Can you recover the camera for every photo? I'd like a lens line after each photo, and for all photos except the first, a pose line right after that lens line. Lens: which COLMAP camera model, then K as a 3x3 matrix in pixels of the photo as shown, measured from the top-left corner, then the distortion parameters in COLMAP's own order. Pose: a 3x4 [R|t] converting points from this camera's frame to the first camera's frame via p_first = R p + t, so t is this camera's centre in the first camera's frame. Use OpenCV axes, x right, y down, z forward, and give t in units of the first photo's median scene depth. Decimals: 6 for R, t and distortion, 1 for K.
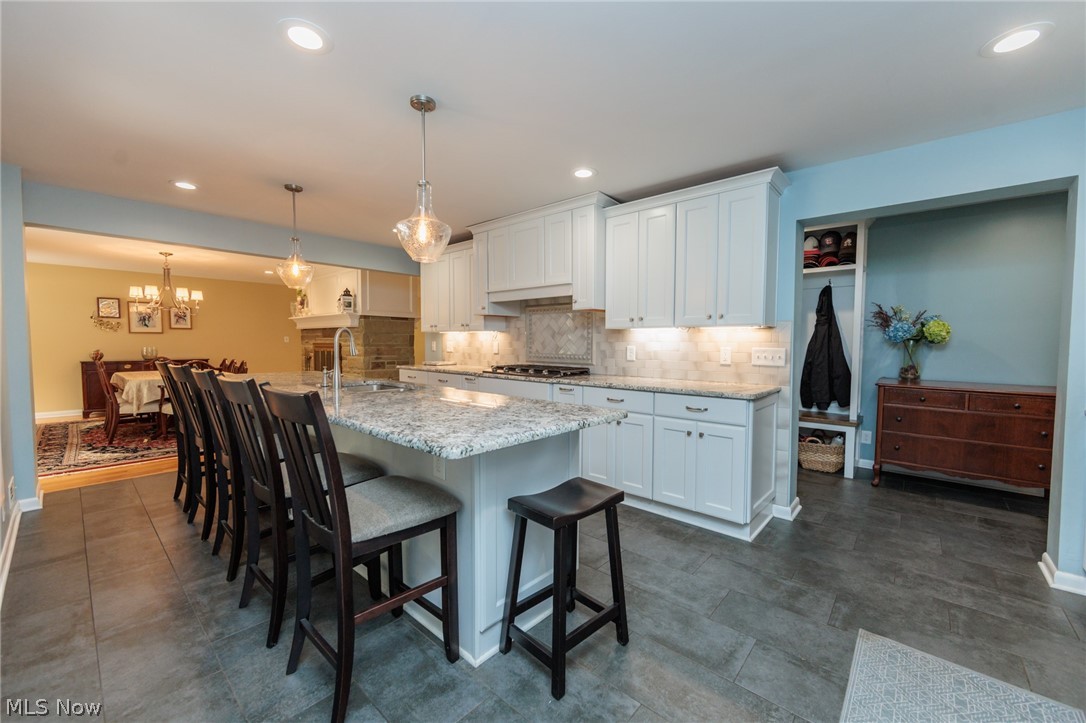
lens RADIAL K [[423.4, 0, 553.6], [0, 423.4, 370.0], [0, 0, 1]] dist [-0.001998, -0.000440]
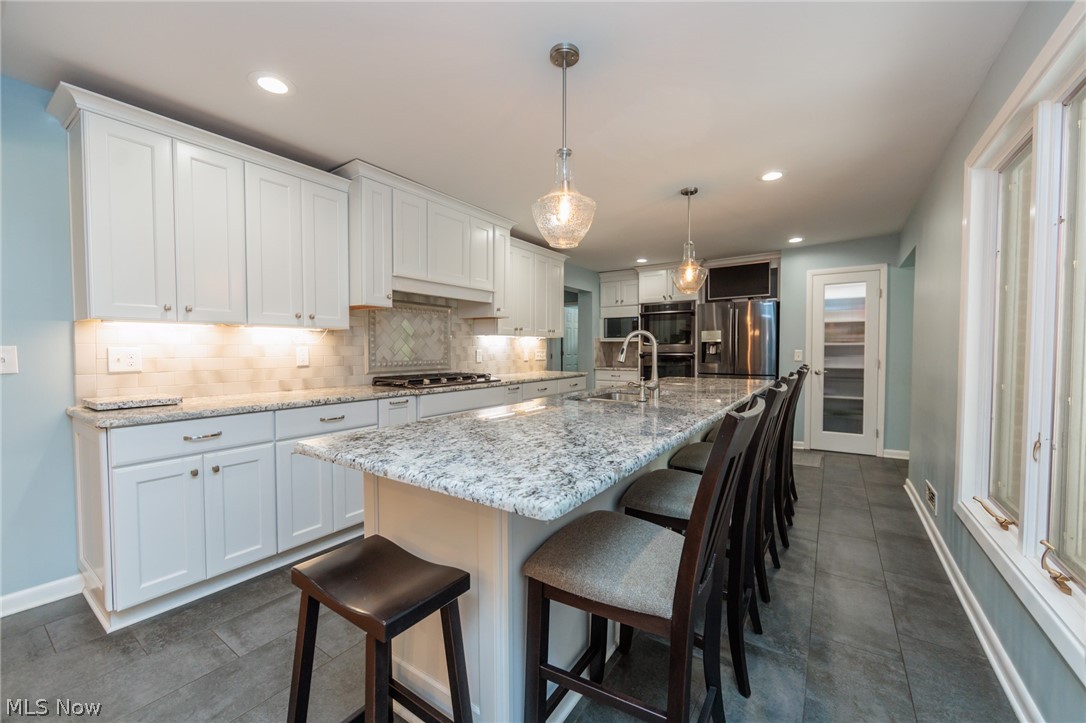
lens RADIAL K [[423.4, 0, 554.6], [0, 423.4, 357.0], [0, 0, 1]] dist [-0.001998, -0.000440]
pose [[-0.129487, -0.025381, 0.991256, -0.901699], [0.069759, 0.996962, 0.034640, -0.056947], [-0.989124, 0.073634, -0.127323, 0.859341]]
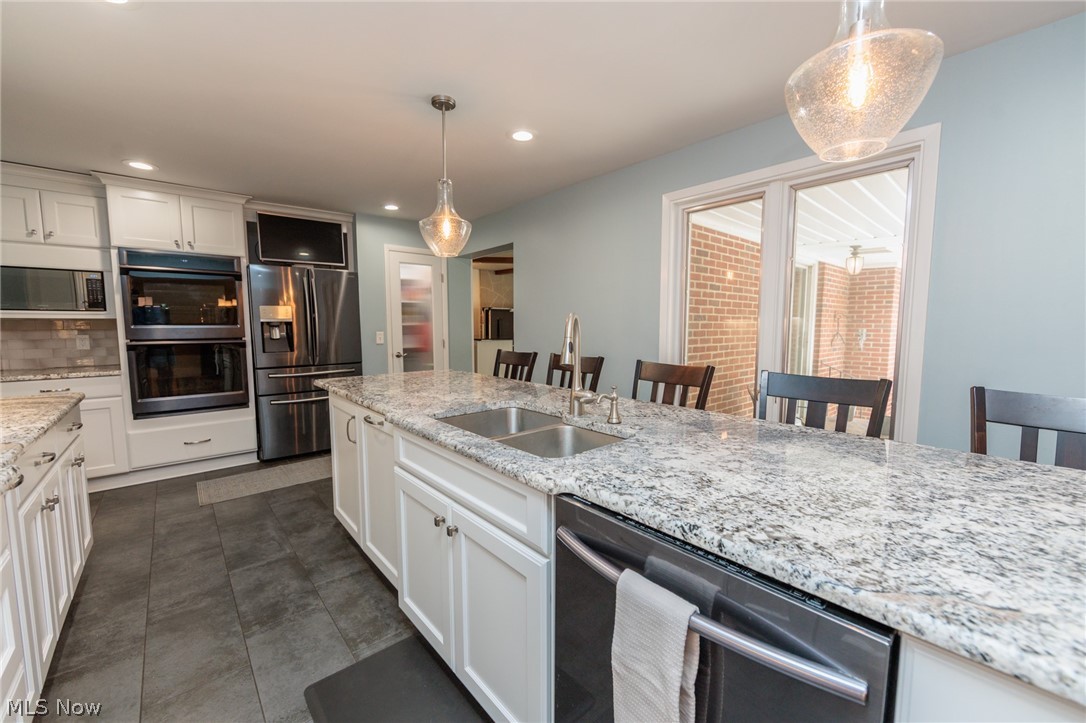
lens RADIAL K [[423.4, 0, 547.6], [0, 423.4, 358.3], [0, 0, 1]] dist [-0.001998, -0.000440]
pose [[-0.990428, -0.014365, 0.137279, -0.352370], [0.006353, 0.988771, 0.149303, -0.079544], [-0.137882, 0.148746, -0.979216, 1.040713]]
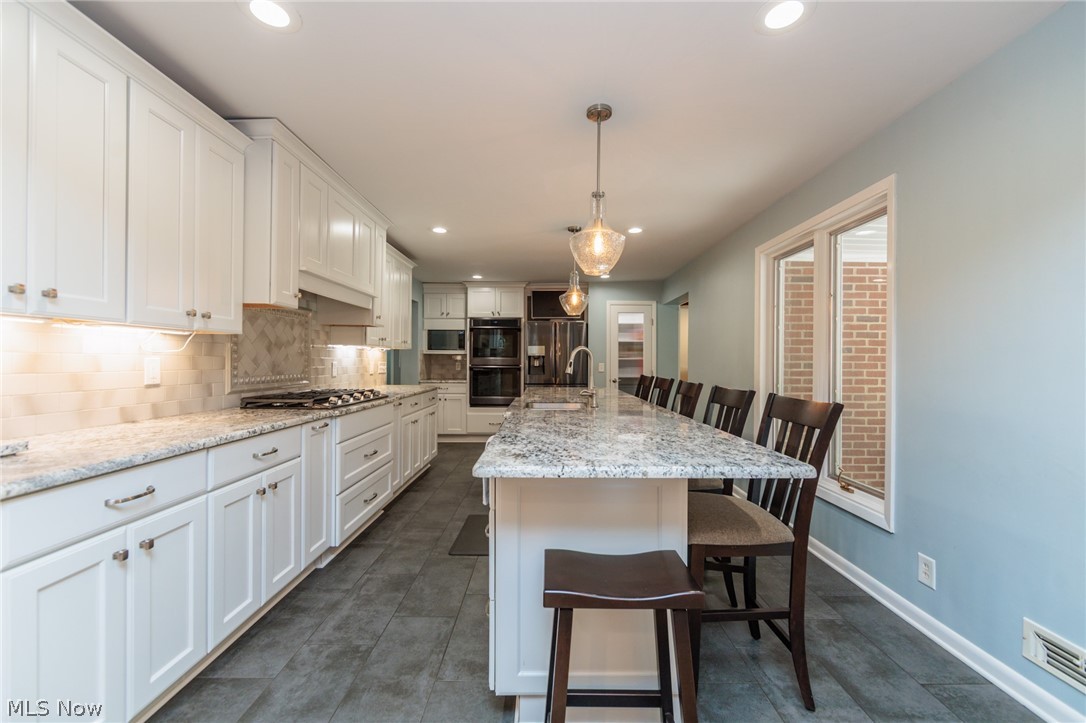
lens RADIAL K [[423.4, 0, 553.8], [0, 423.4, 358.6], [0, 0, 1]] dist [-0.001998, -0.000440]
pose [[-0.662927, -0.005276, 0.748665, -0.814029], [0.042575, 0.998091, 0.044733, -0.078426], [-0.747472, 0.061529, -0.661437, 1.155371]]
